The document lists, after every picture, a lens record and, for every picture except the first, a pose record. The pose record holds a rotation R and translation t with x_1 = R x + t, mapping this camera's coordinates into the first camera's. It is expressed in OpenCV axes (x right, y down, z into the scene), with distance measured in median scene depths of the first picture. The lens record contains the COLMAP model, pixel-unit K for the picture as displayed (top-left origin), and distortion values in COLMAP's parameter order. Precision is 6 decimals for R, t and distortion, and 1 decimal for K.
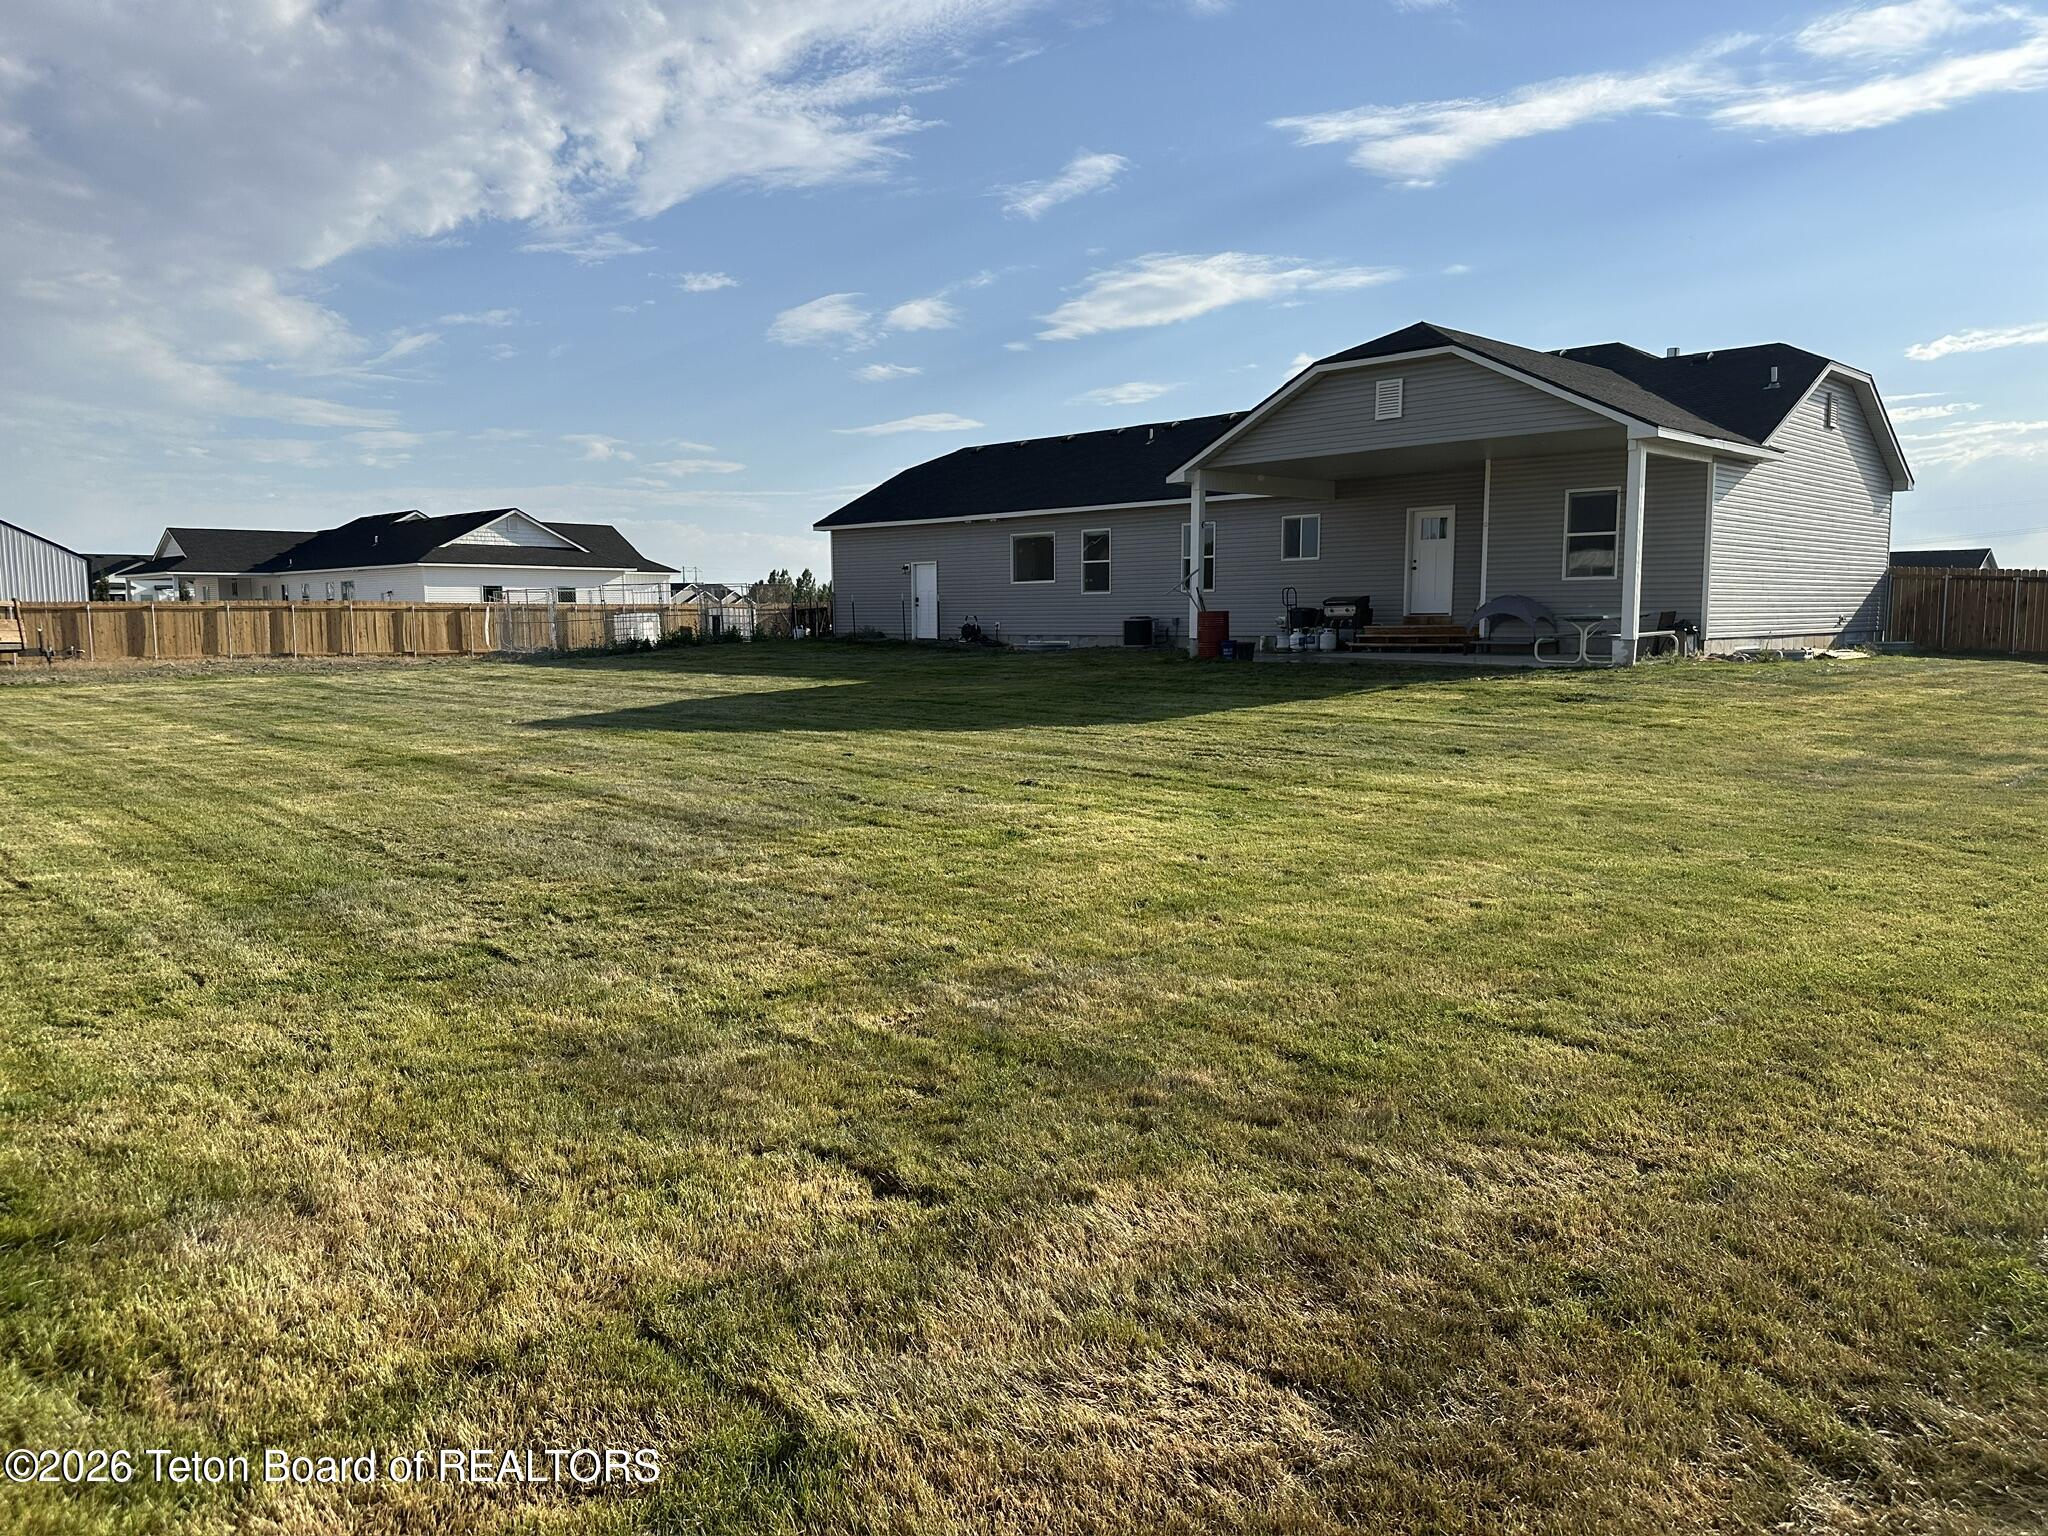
lens RADIAL K [[1505.1, 0, 1024.0], [0, 1505.1, 768.0], [0, 0, 1]] dist [0.004134, -0.042944]
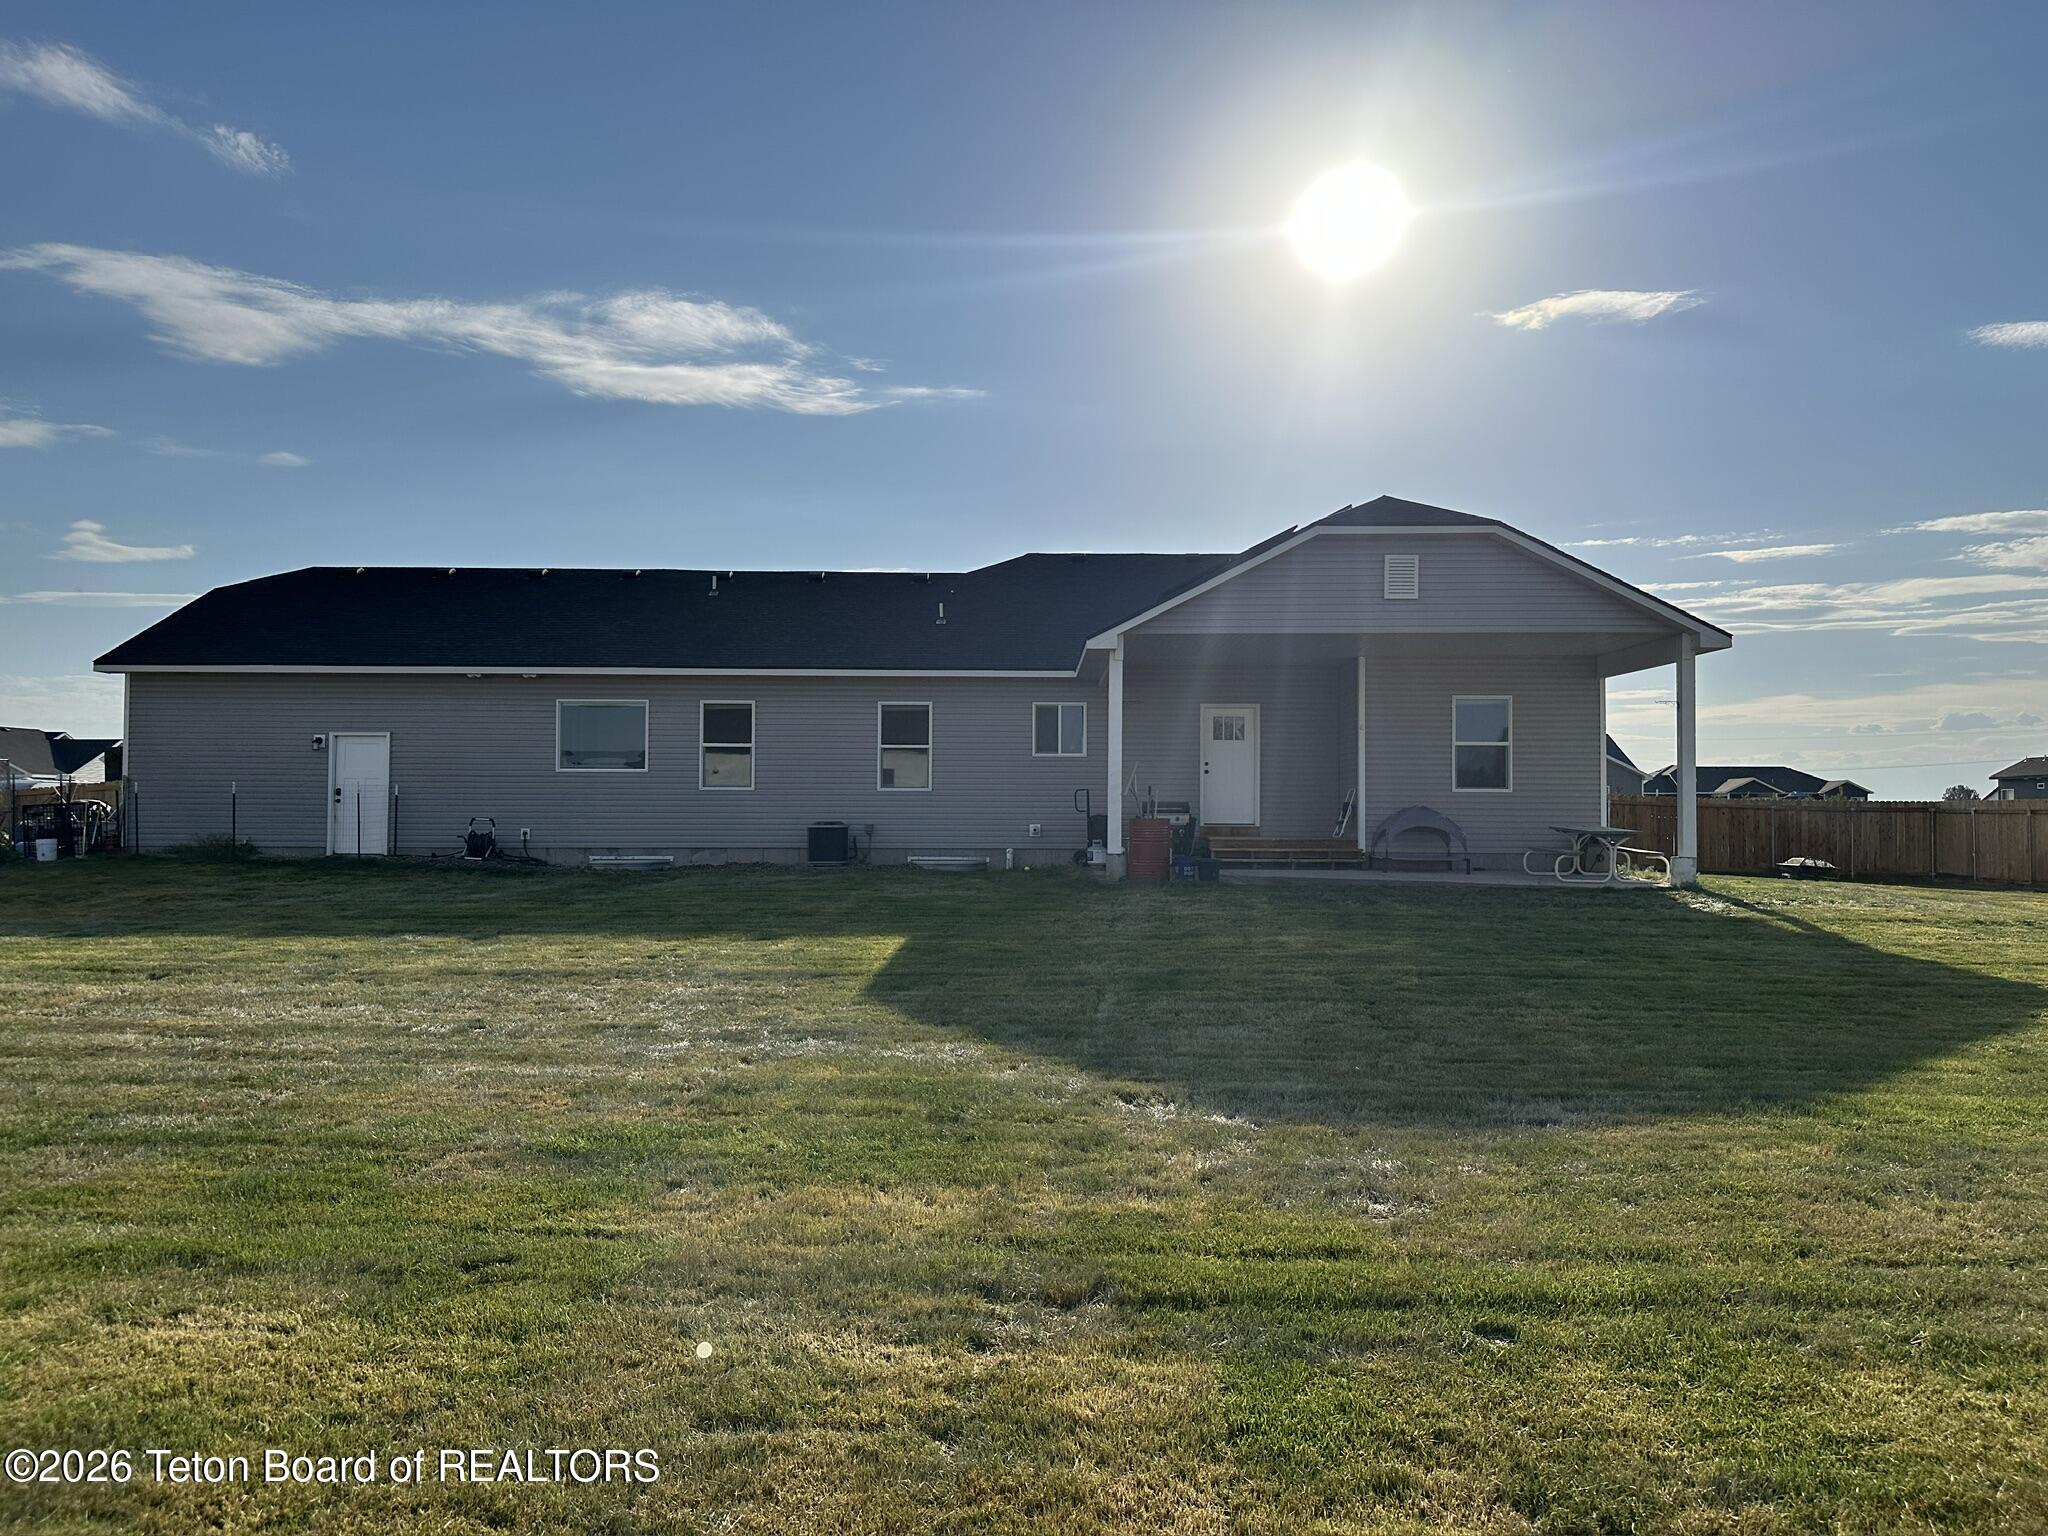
lens RADIAL K [[1505.1, 0, 1024.0], [0, 1505.1, 768.0], [0, 0, 1]] dist [0.004134, -0.042944]
pose [[0.682834, 0.040708, 0.729439, -0.412589], [0.064584, 0.991174, -0.115772, -0.037968], [-0.727714, 0.126163, 0.674178, 0.453510]]
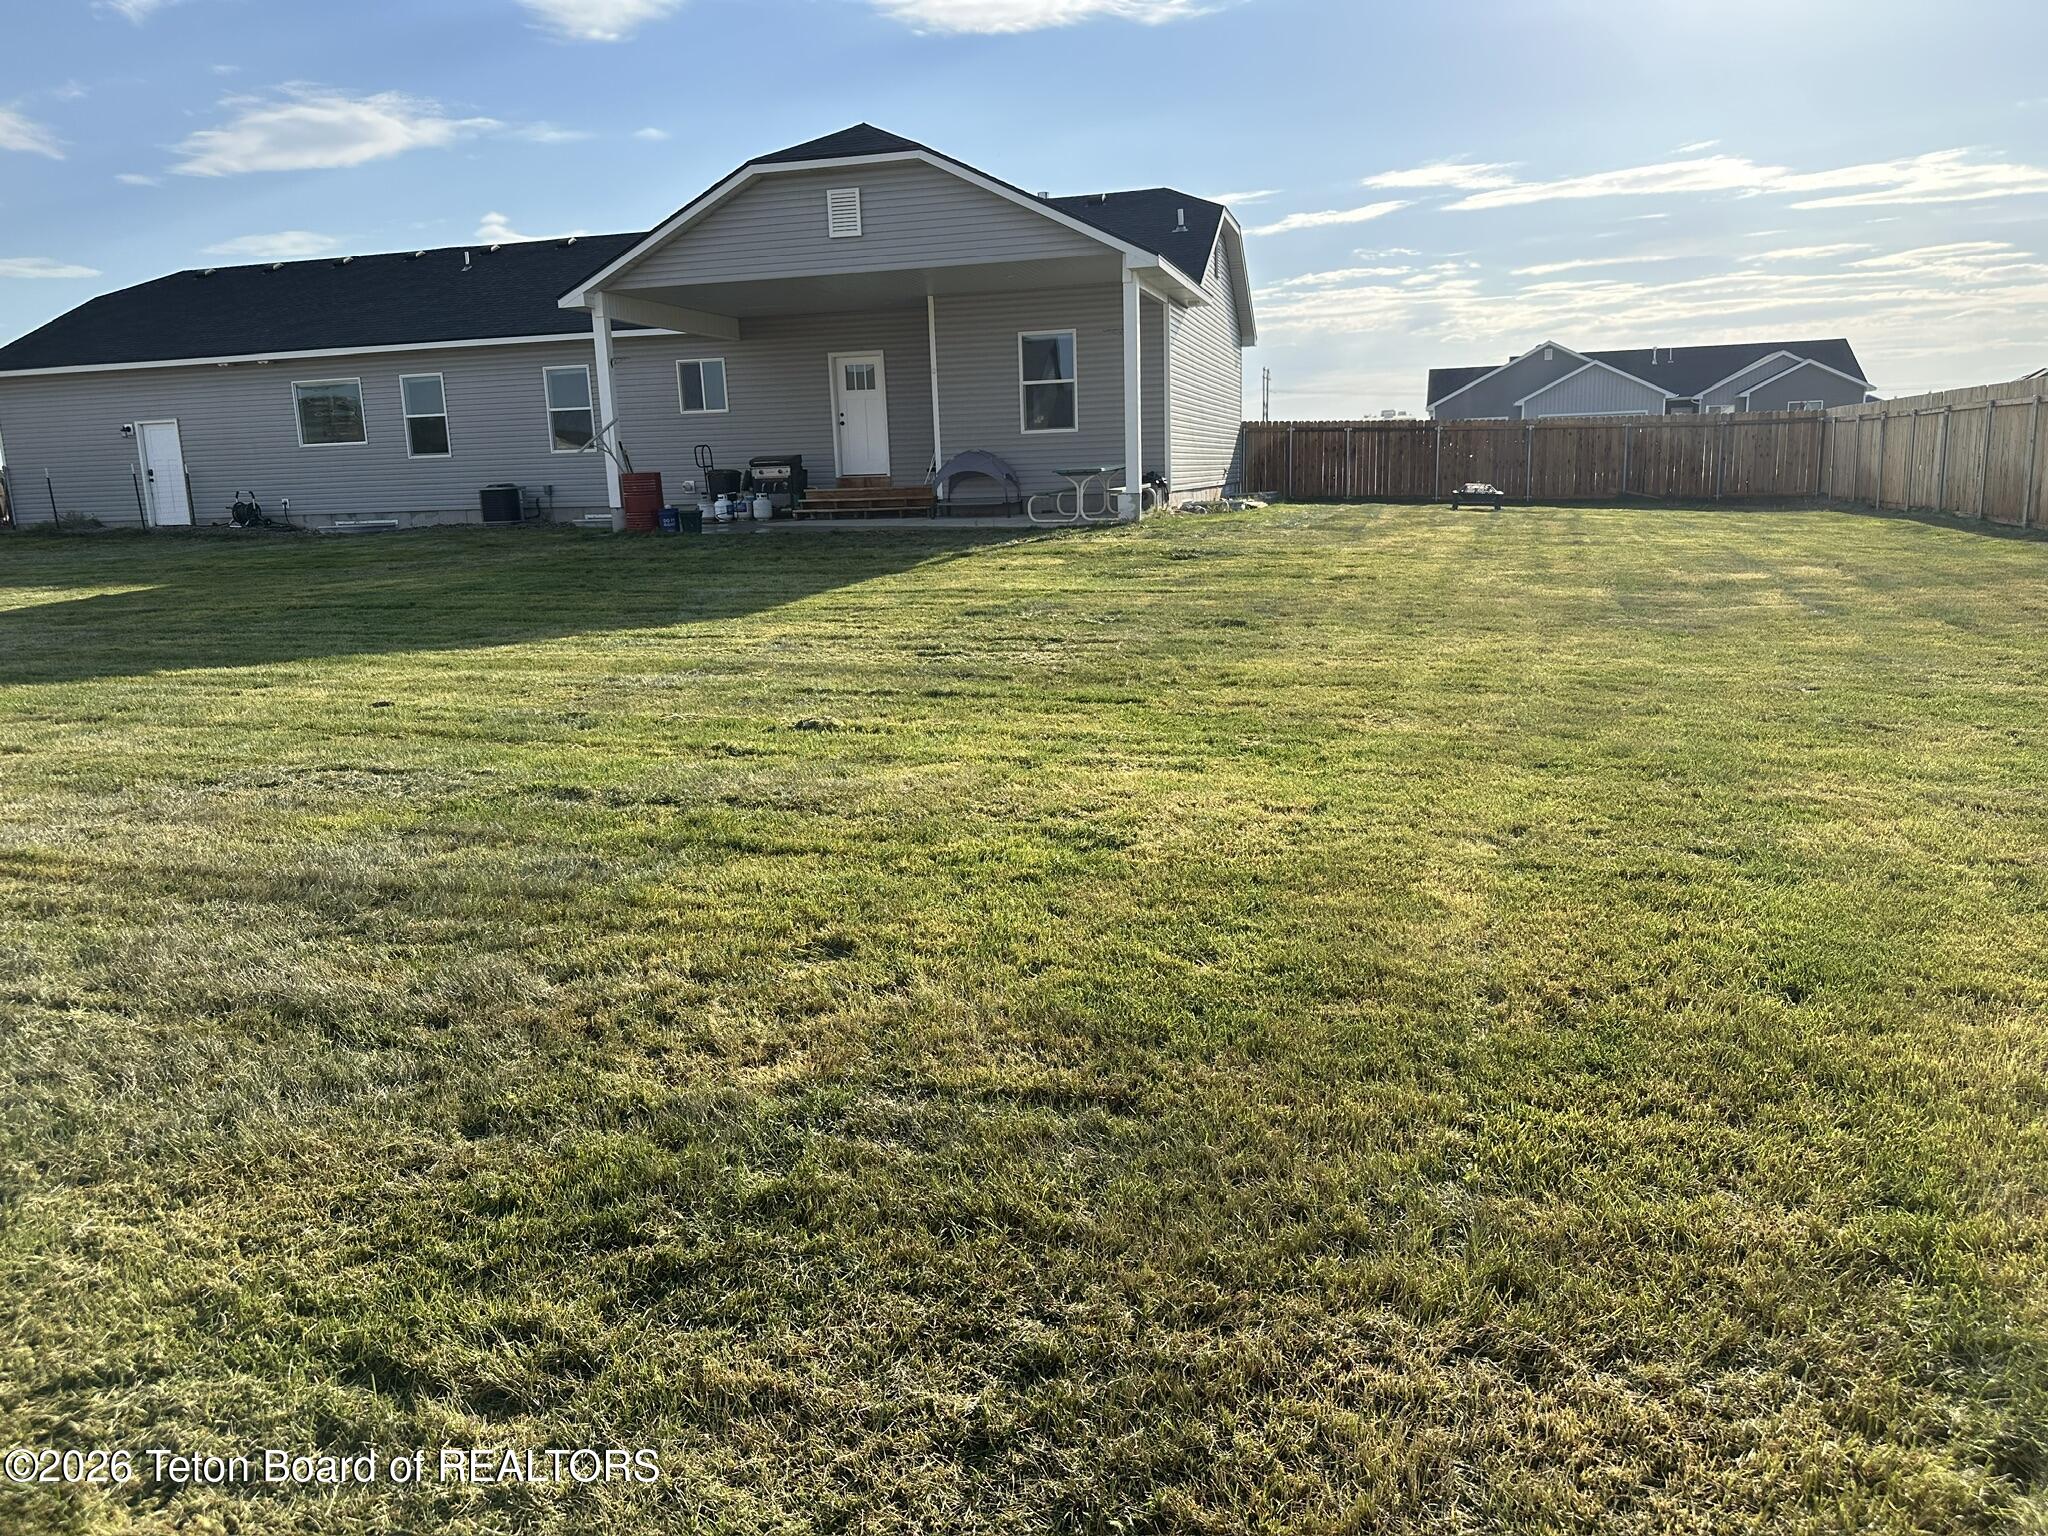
lens RADIAL K [[1442.3, 0, 1024.0], [0, 1442.3, 768.0], [0, 0, 1]] dist [0.026330, -0.004376]
pose [[0.866750, -0.119412, 0.484236, -0.077697], [0.076353, 0.991239, 0.107772, -0.013244], [-0.492863, -0.056439, 0.868274, 0.180745]]
